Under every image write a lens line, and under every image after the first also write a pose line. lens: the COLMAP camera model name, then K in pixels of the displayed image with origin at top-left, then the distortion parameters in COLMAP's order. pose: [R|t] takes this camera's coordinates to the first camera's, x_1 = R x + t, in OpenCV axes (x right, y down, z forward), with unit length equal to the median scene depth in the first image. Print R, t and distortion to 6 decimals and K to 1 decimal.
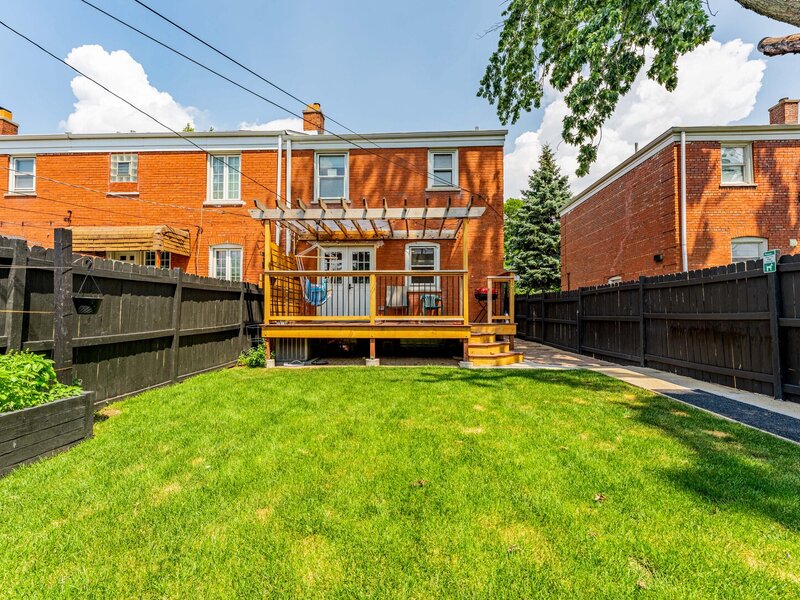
lens RADIAL K [[366.1, 0, 398.7], [0, 366.1, 302.1], [0, 0, 1]] dist [0.005030, -0.001081]
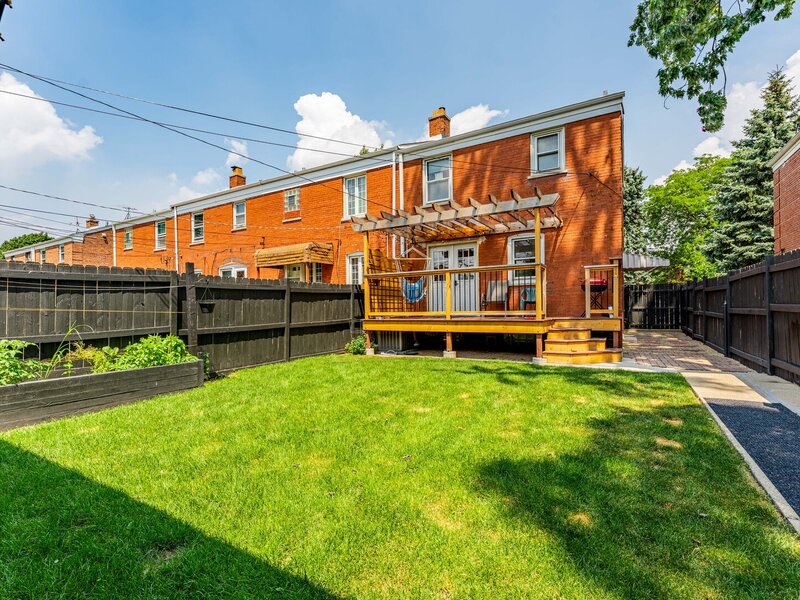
lens RADIAL K [[366.1, 0, 390.3], [0, 366.1, 308.4], [0, 0, 1]] dist [0.005030, -0.001081]
pose [[0.890081, -0.013673, -0.455597, 0.192948], [0.028195, 0.999287, 0.025095, -0.001826], [0.454929, -0.035182, 0.889832, -0.023058]]
